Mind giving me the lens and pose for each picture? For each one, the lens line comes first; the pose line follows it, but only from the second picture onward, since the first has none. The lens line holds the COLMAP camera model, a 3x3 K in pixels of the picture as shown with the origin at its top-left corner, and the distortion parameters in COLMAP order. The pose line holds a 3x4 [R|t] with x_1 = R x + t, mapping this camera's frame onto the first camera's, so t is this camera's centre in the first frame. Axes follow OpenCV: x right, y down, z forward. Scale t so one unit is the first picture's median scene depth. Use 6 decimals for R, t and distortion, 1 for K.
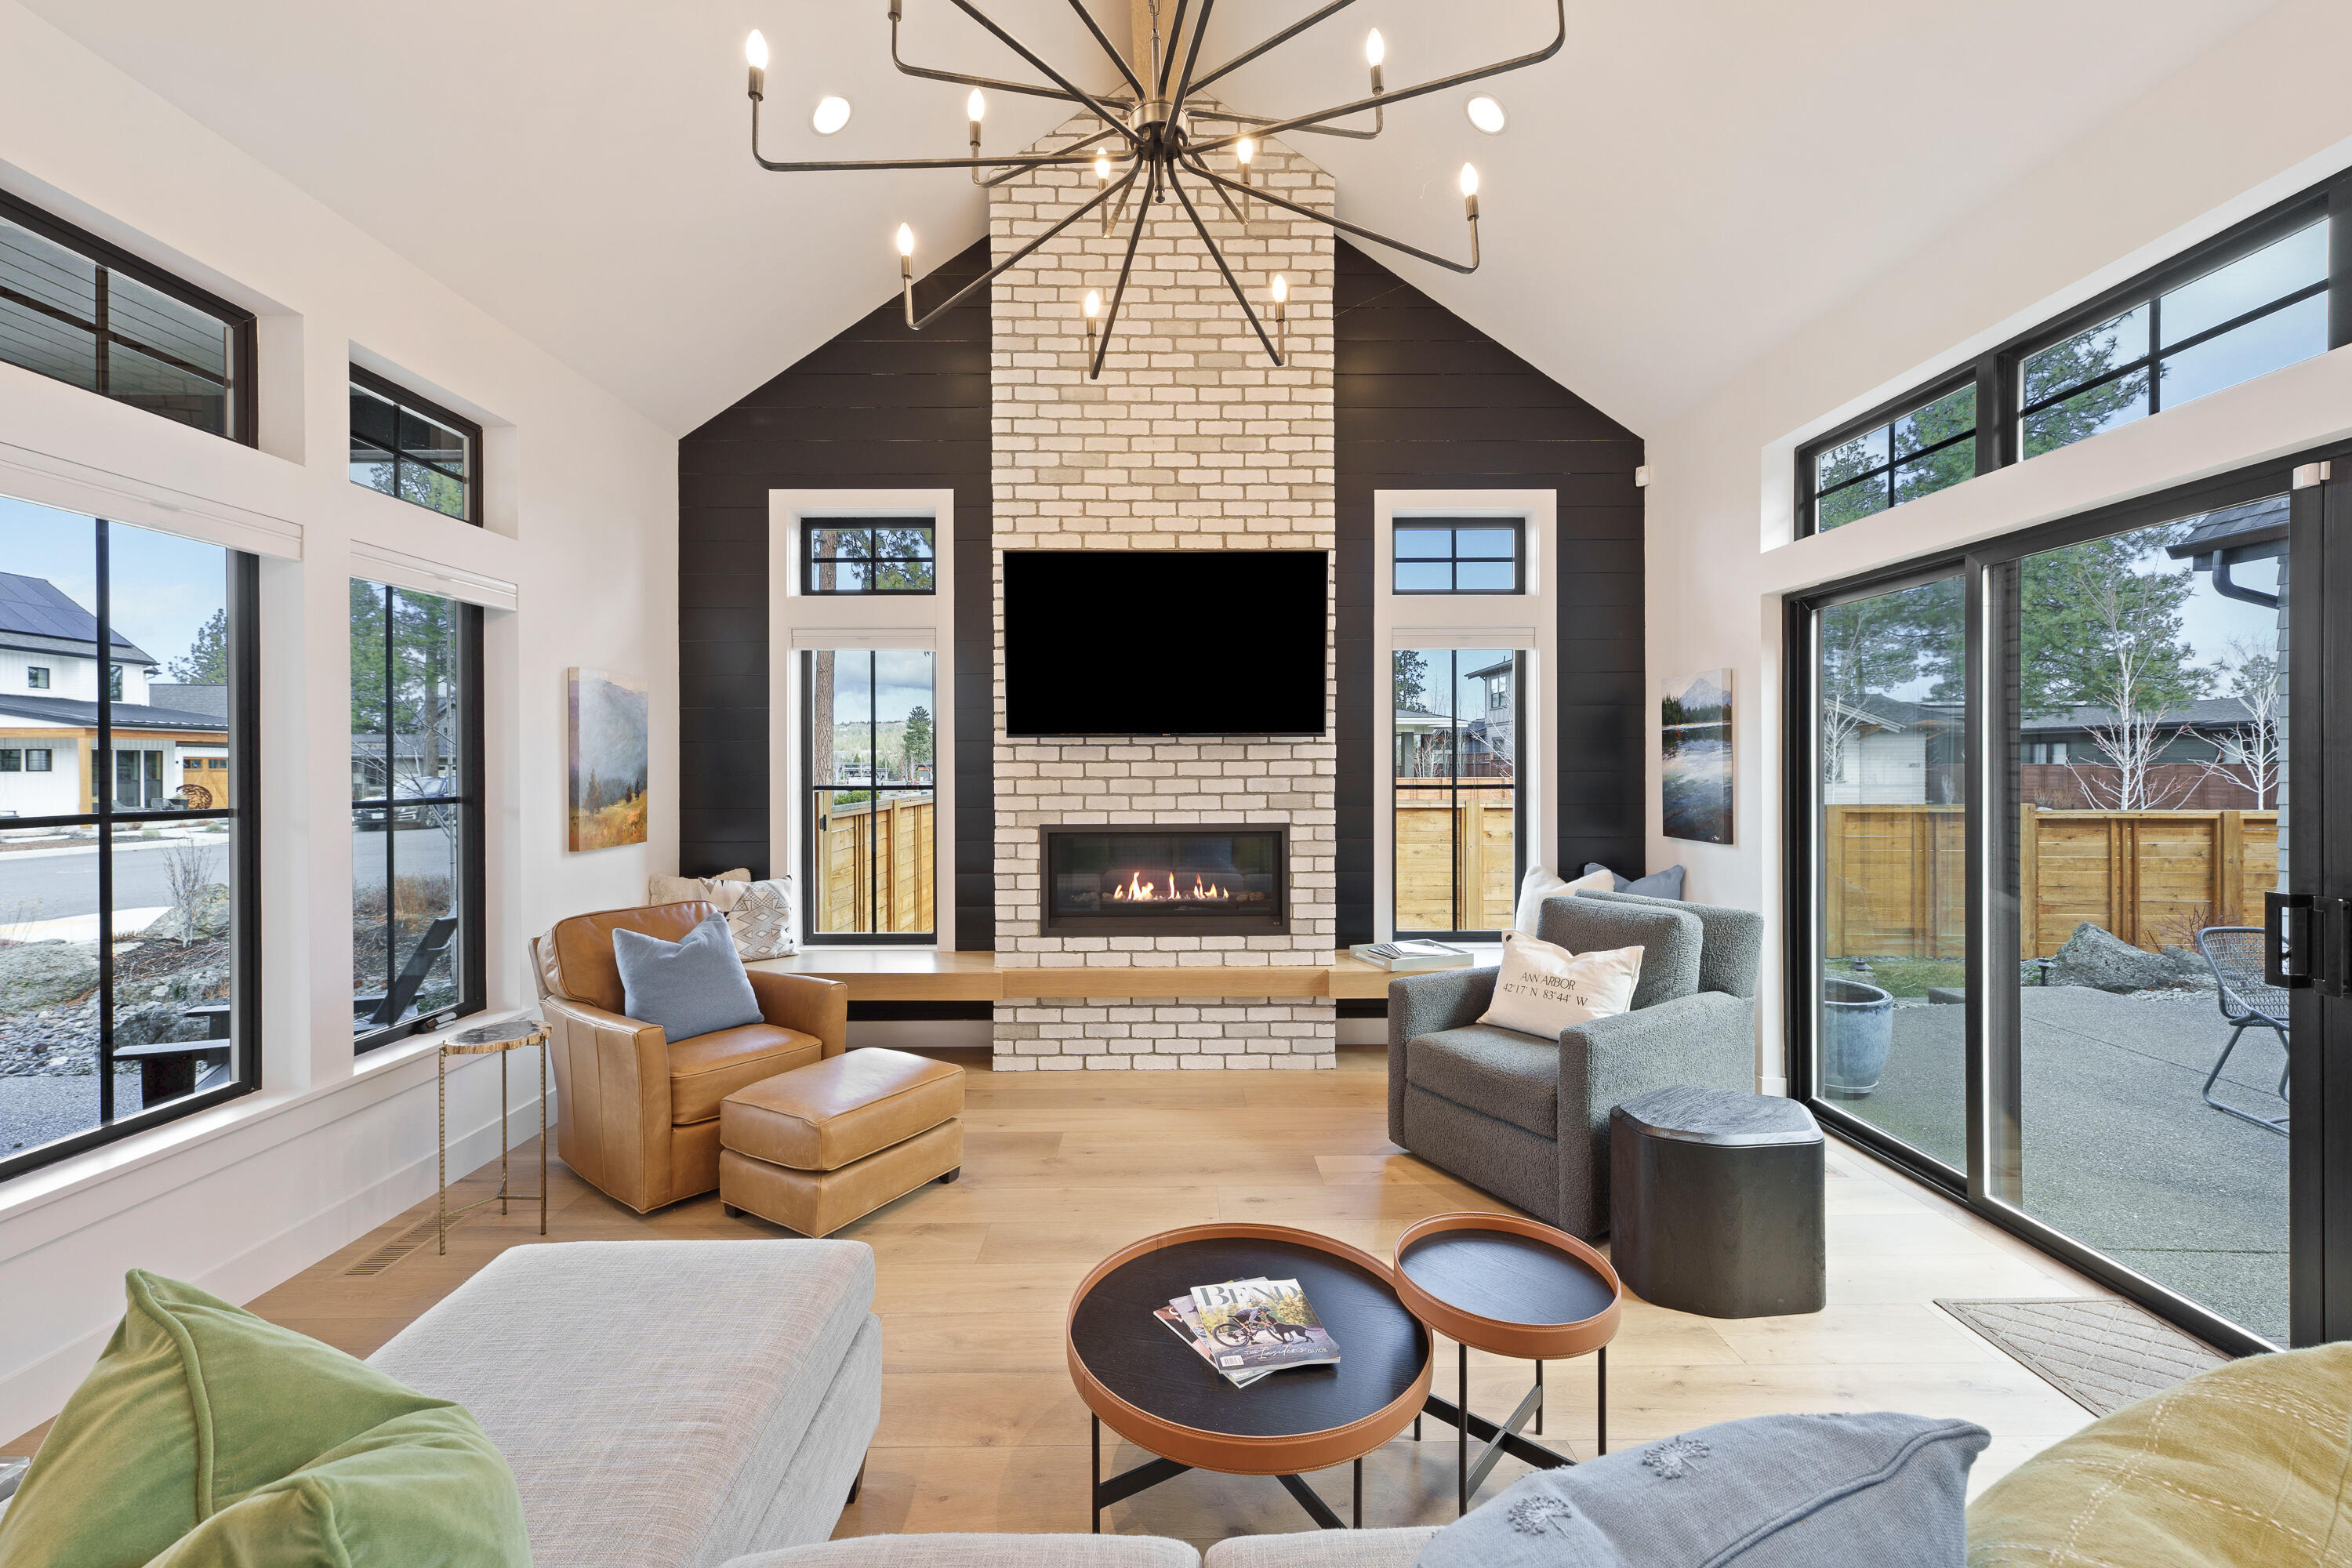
lens RADIAL K [[943.6, 0, 1176.5], [0, 943.6, 772.1], [0, 0, 1]] dist [0.000160, -0.000164]
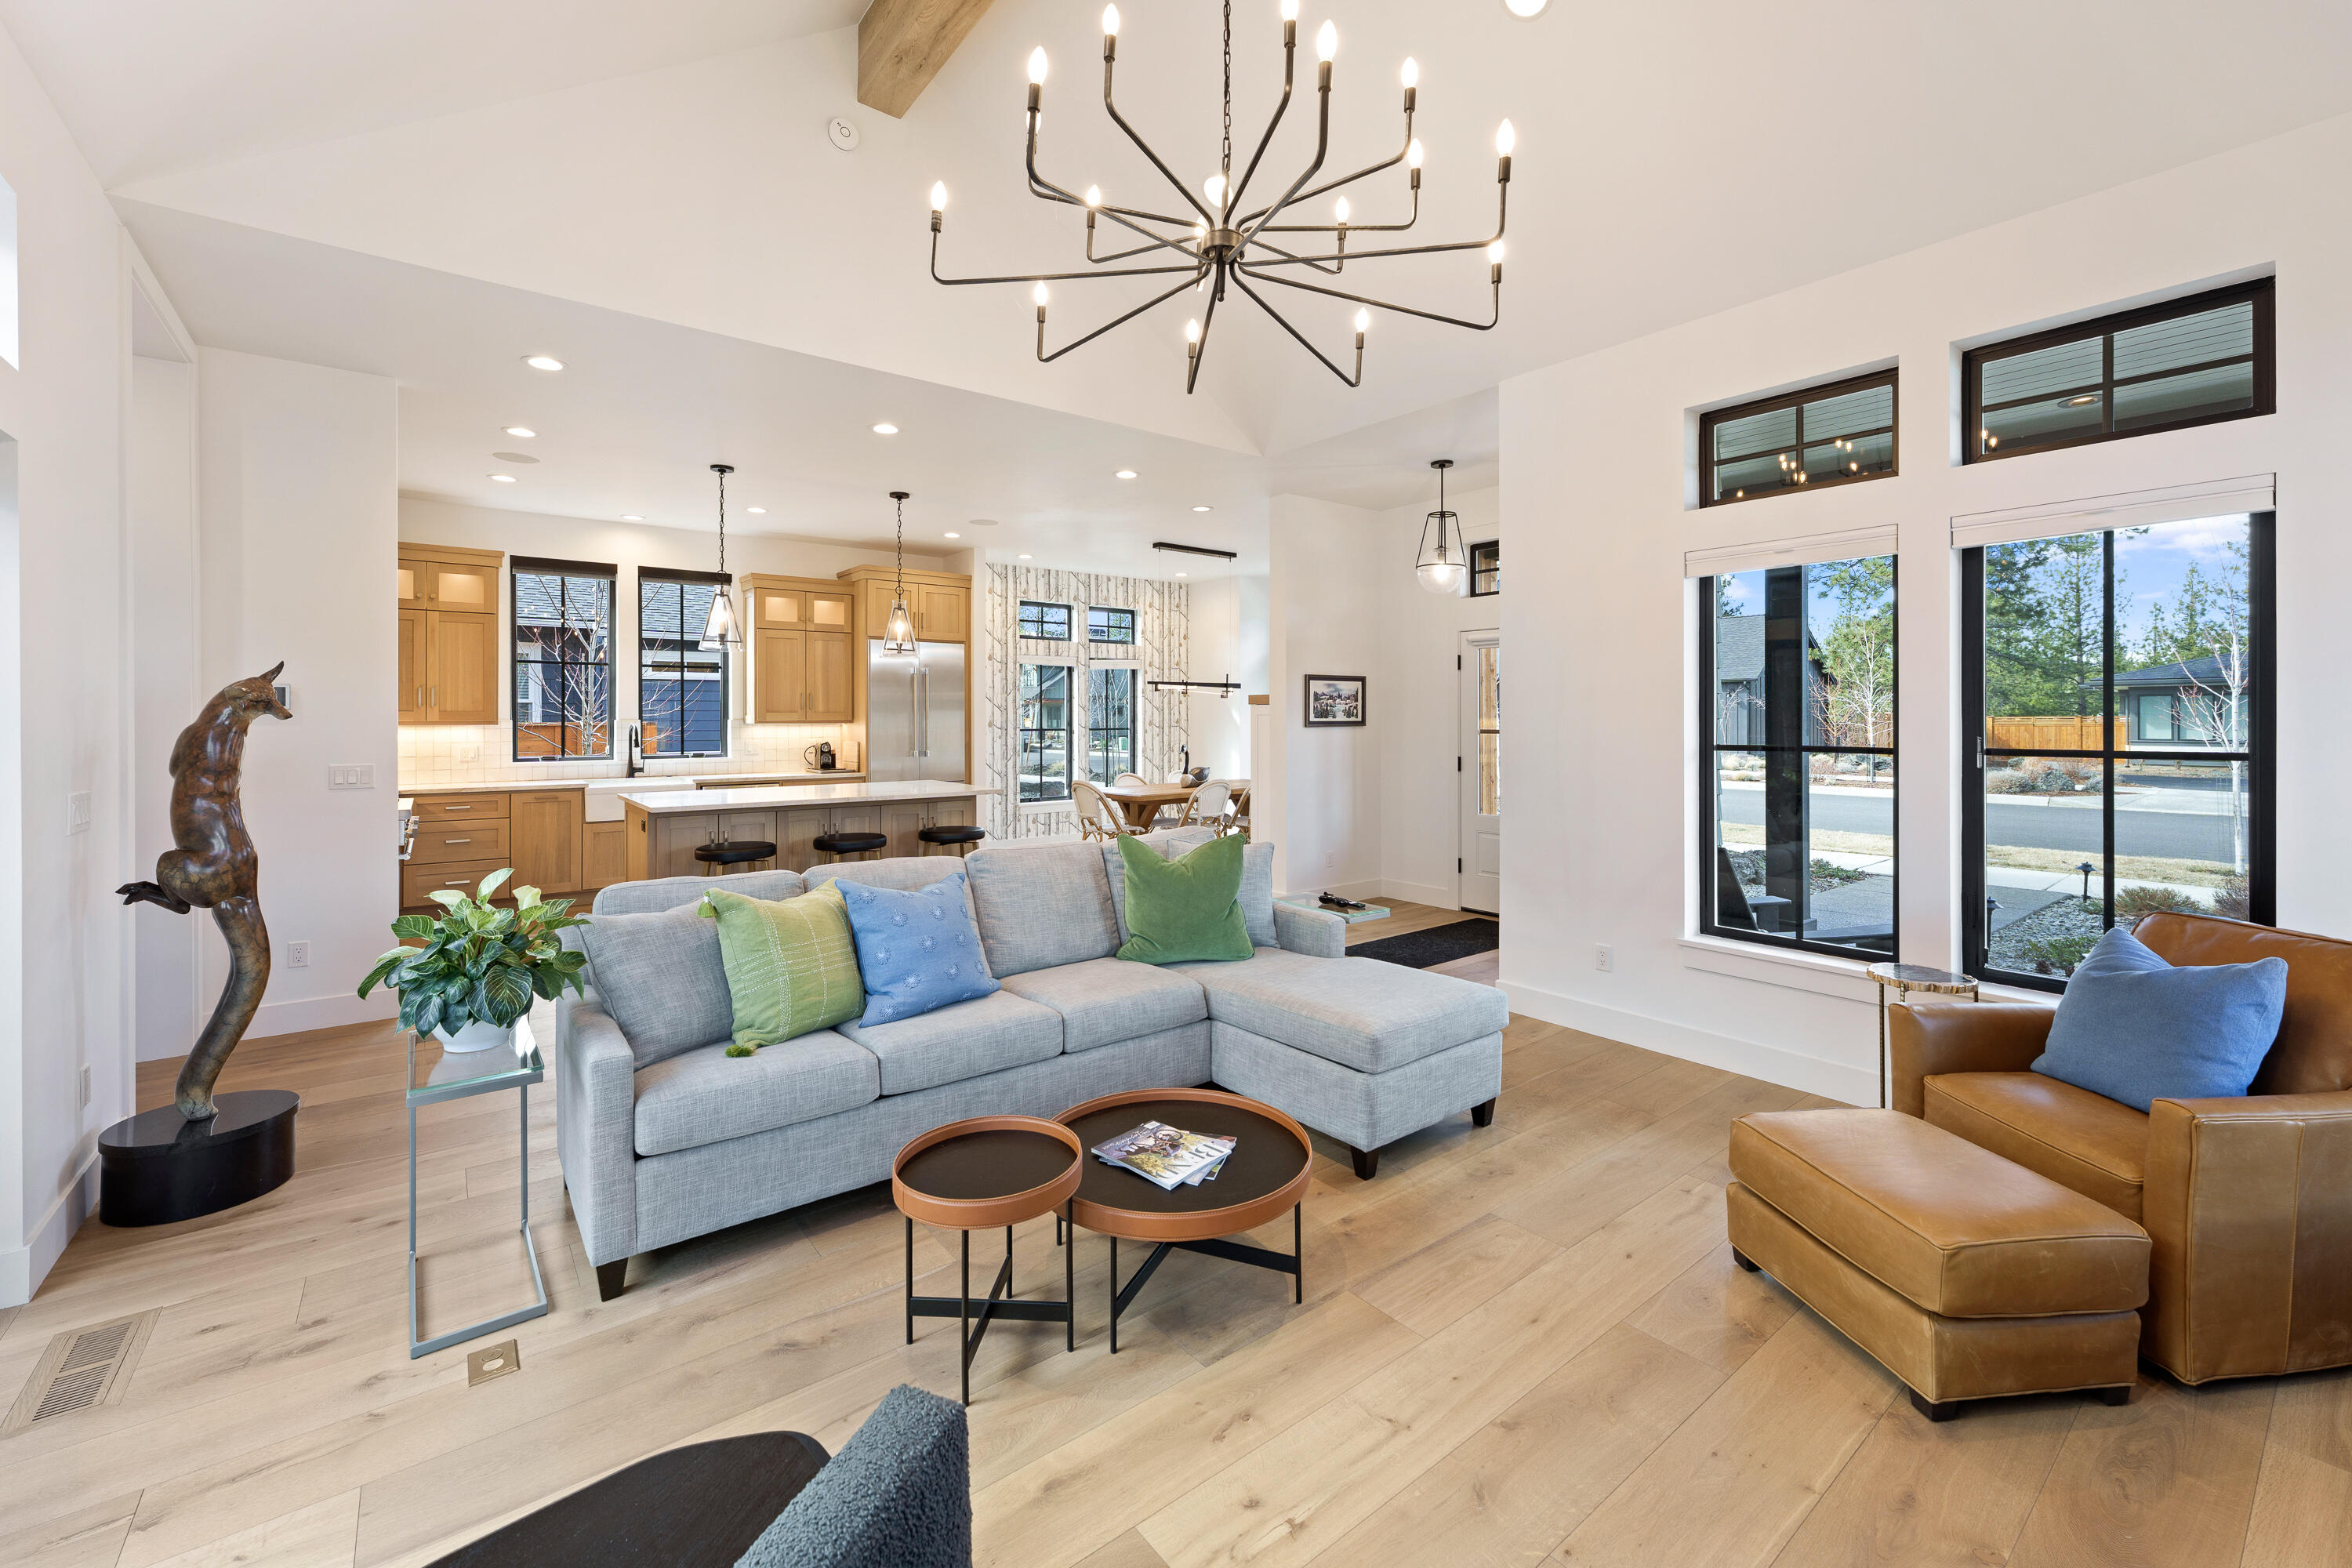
lens RADIAL K [[943.6, 0, 1181.1], [0, 943.6, 720.5], [0, 0, 1]] dist [0.000160, -0.000164]
pose [[-0.793669, 0.006189, -0.608318, 0.354733], [0.001235, 0.999963, 0.008563, -0.007298], [0.608348, 0.006045, -0.793647, 0.851770]]
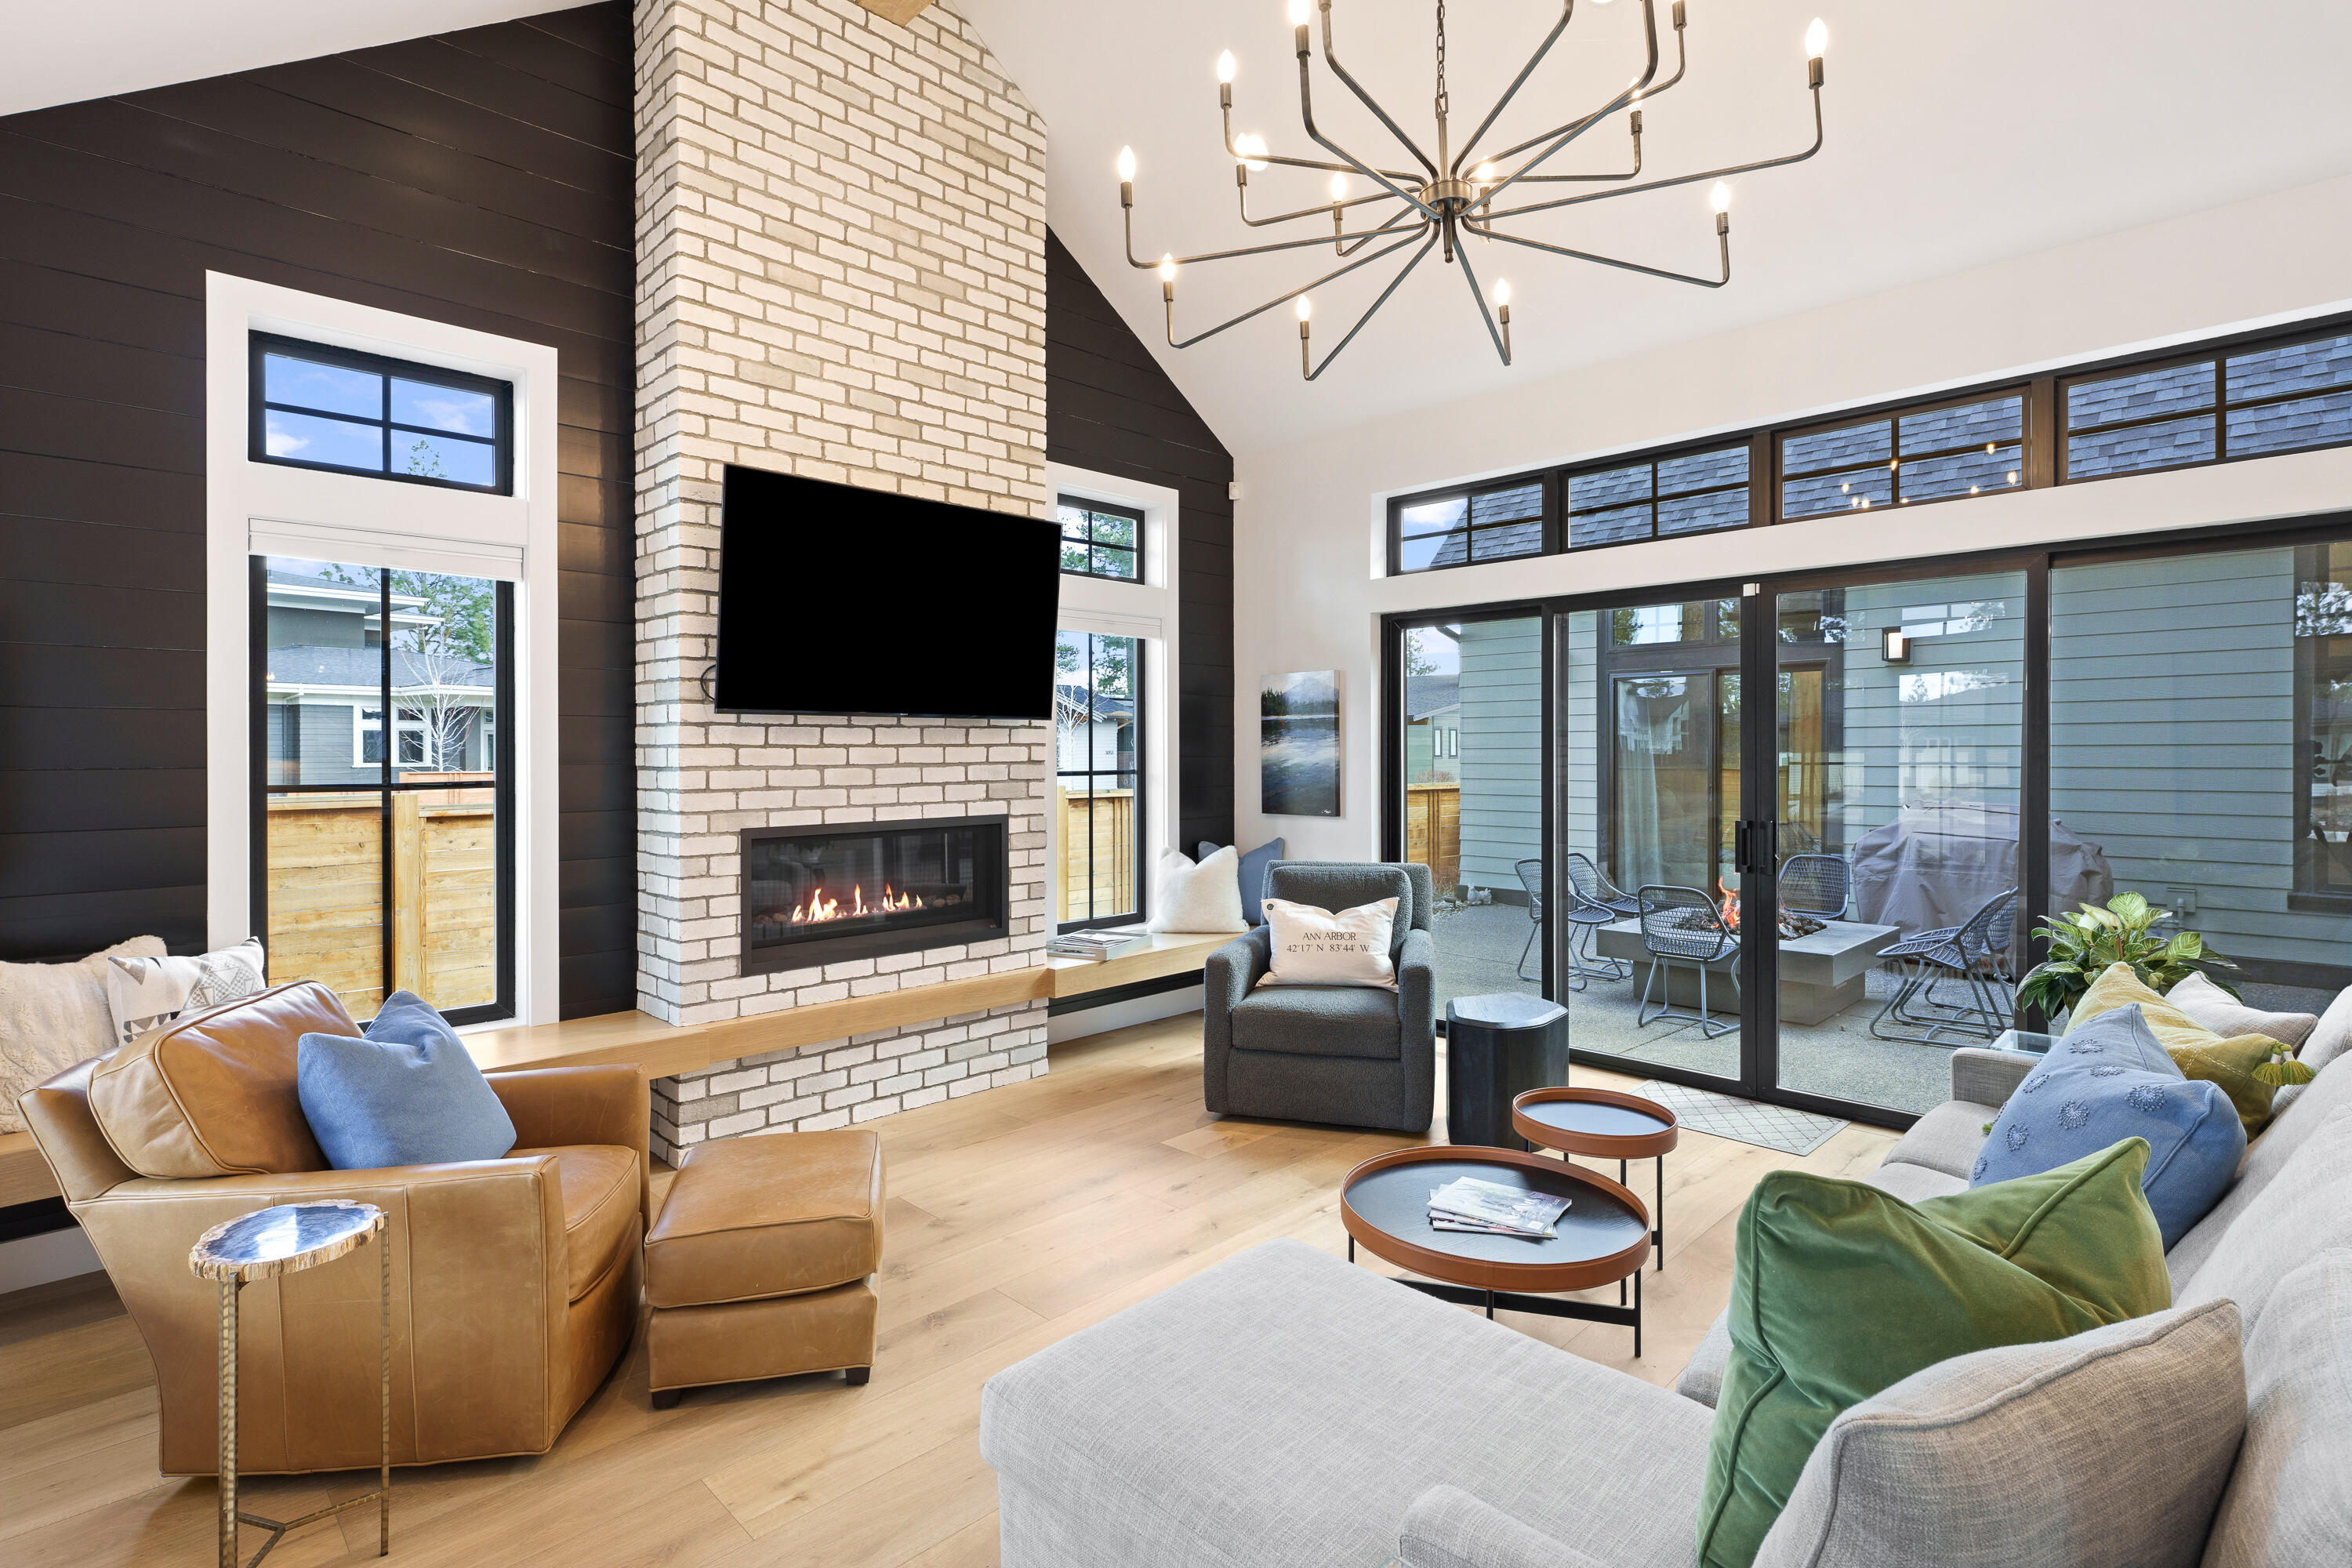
lens RADIAL K [[1149.3, 0, 1174.3], [0, 1149.3, 757.1], [0, 0, 1]] dist [0.005124, -0.000022]
pose [[0.712223, -0.003869, 0.701943, -0.544685], [0.006713, 0.999977, -0.001300, 0.001417], [-0.701921, 0.005638, 0.712232, 0.096370]]
